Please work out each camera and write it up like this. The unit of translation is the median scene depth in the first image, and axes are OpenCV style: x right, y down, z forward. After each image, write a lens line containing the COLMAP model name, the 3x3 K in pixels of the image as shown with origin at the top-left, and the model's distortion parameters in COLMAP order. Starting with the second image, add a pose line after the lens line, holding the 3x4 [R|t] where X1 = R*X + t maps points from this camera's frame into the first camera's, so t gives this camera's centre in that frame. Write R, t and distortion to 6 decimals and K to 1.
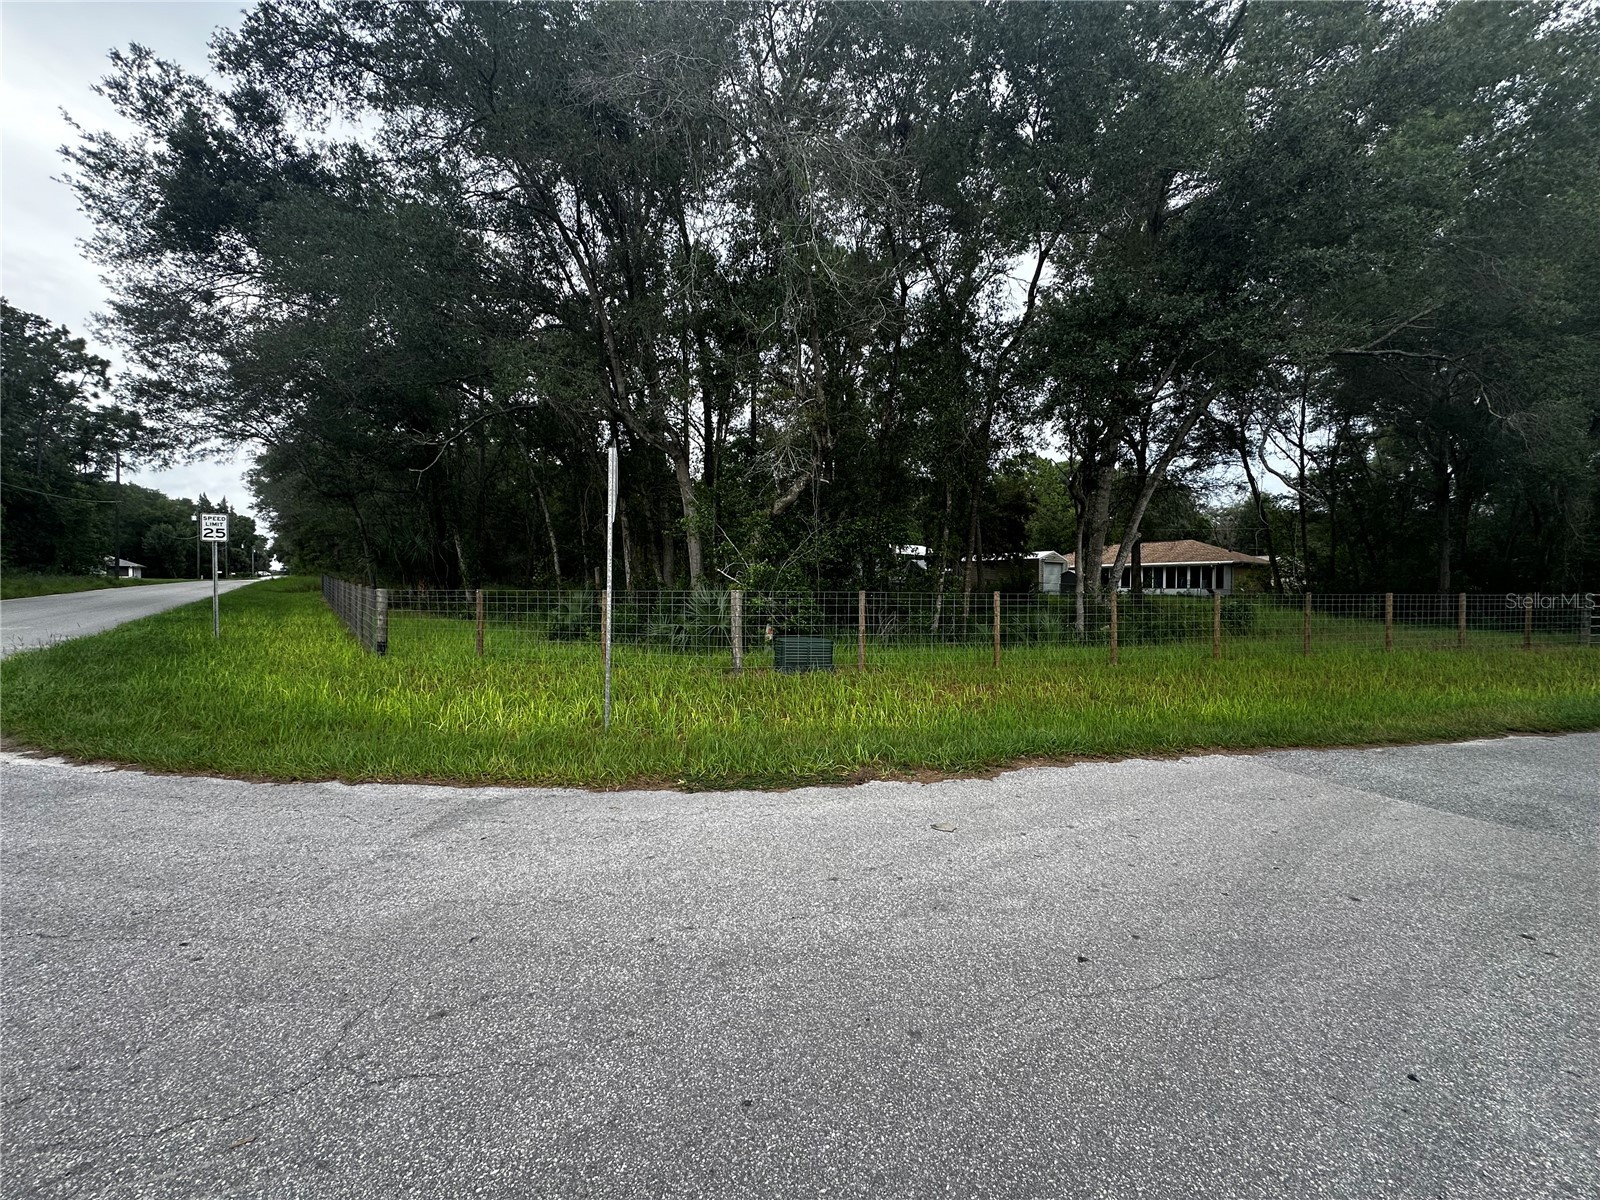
lens RADIAL K [[639.8, 0, 800.4], [0, 639.8, 601.3], [0, 0, 1]] dist [-0.002337, 0.000214]
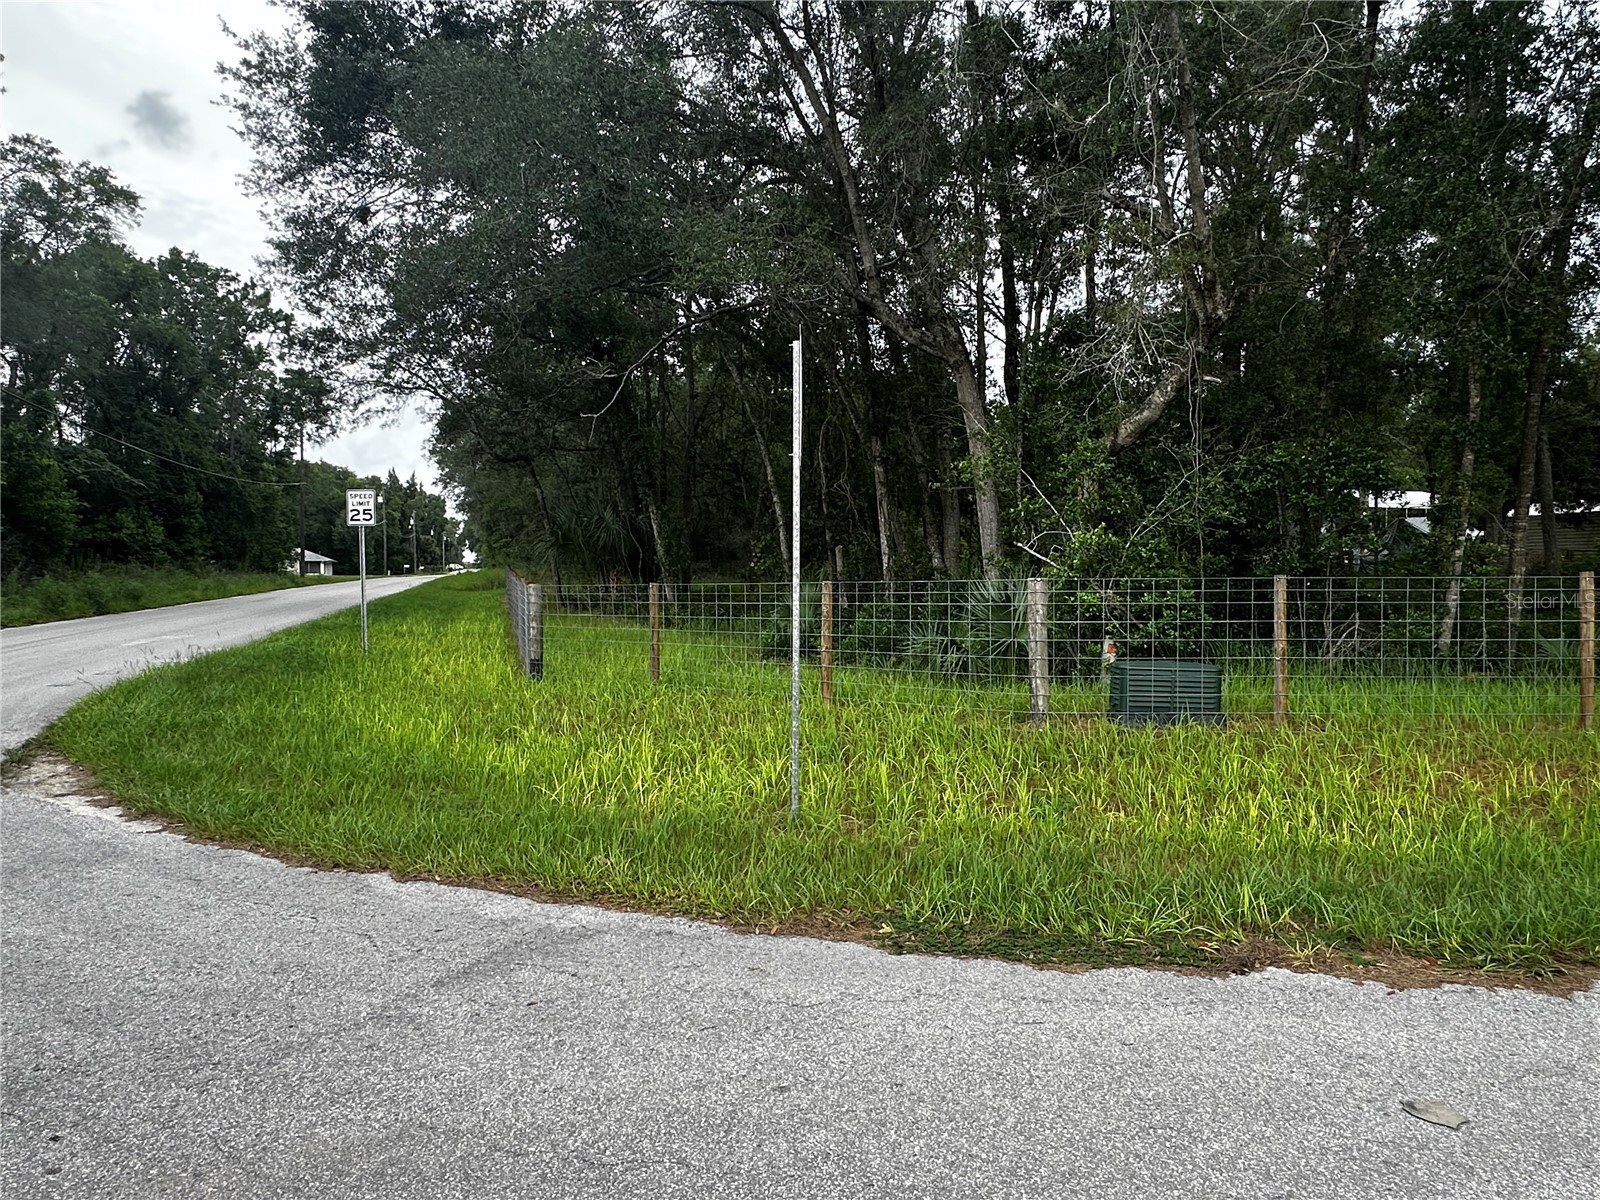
lens RADIAL K [[1003.9, 0, 805.9], [0, 1003.9, 607.4], [0, 0, 1]] dist [-0.002071, -0.000088]
pose [[0.933830, -0.005584, -0.357672, 0.018048], [0.009206, 0.999922, 0.008425, -0.000277], [0.357597, -0.011160, 0.933809, 0.054400]]
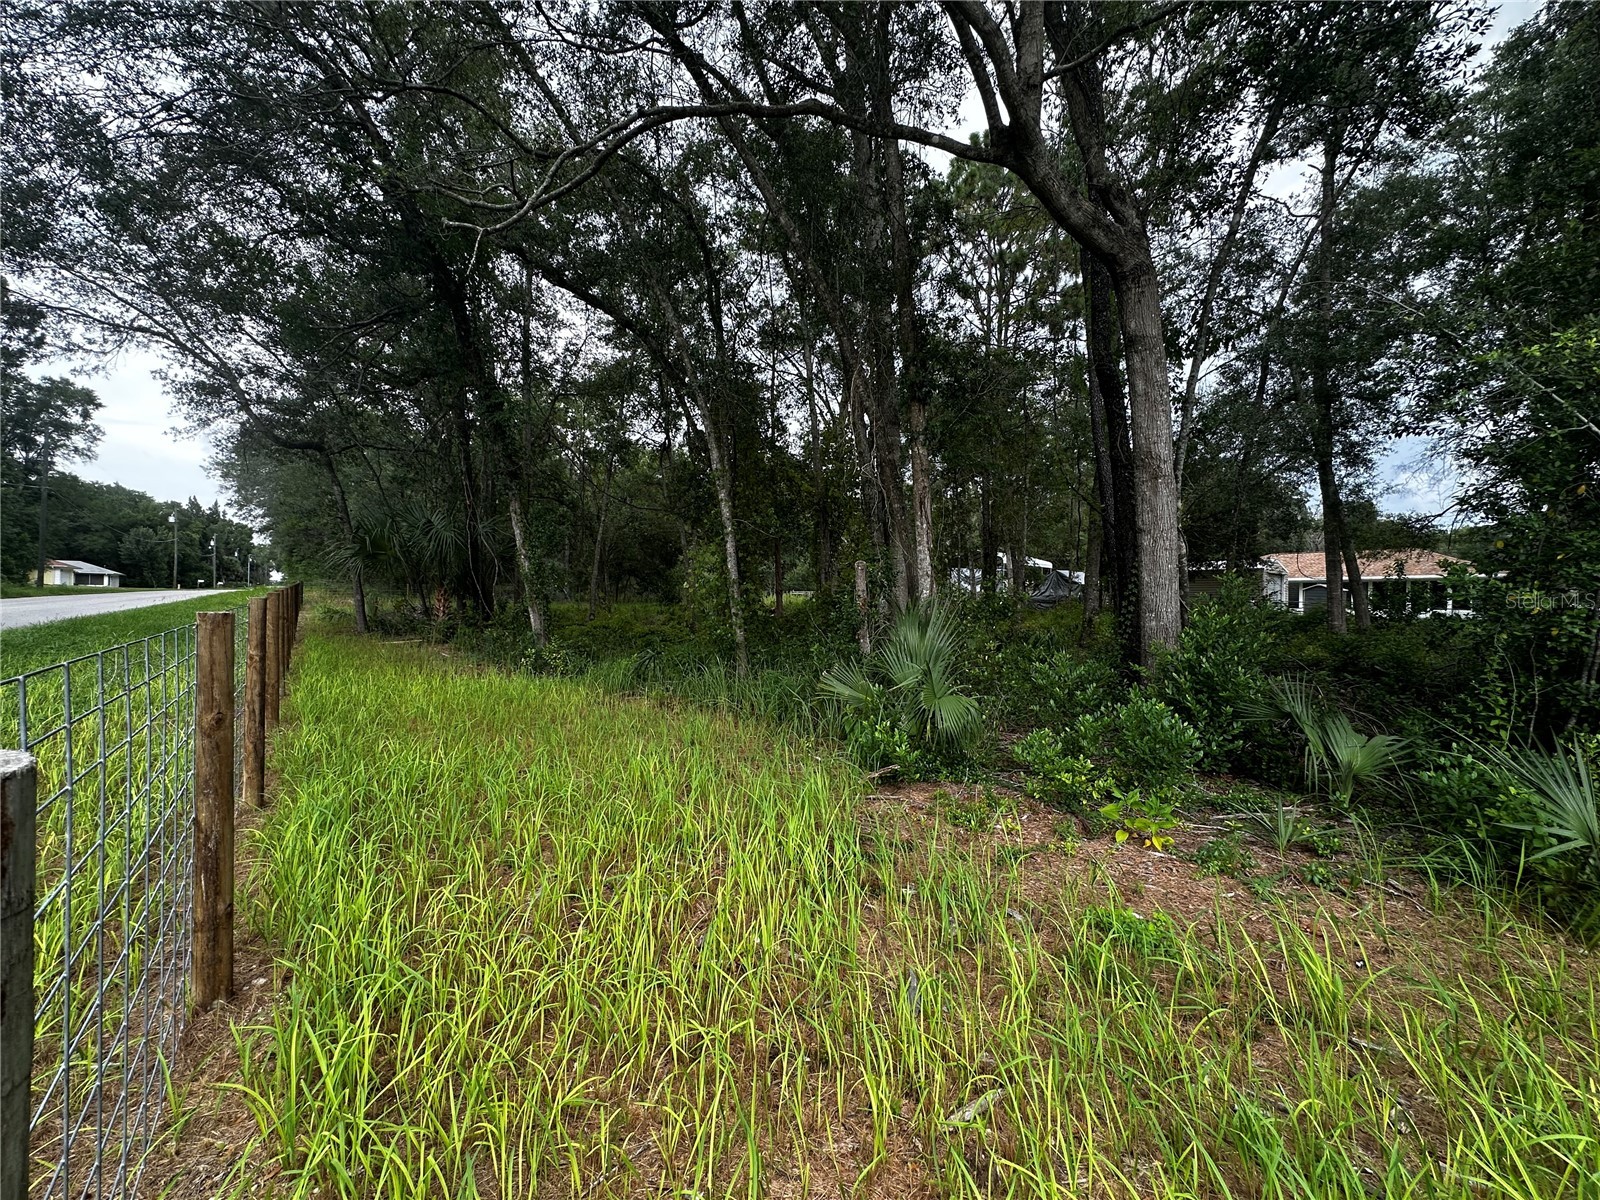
lens RADIAL K [[638.7, 0, 800.0], [0, 638.7, 600.0], [0, 0, 1]] dist [-0.003651, 0.001052]
pose [[0.999973, 0.006710, -0.002916, -0.472414], [-0.006781, 0.999668, -0.024854, -0.018471], [0.002748, 0.024873, 0.999687, 0.751980]]
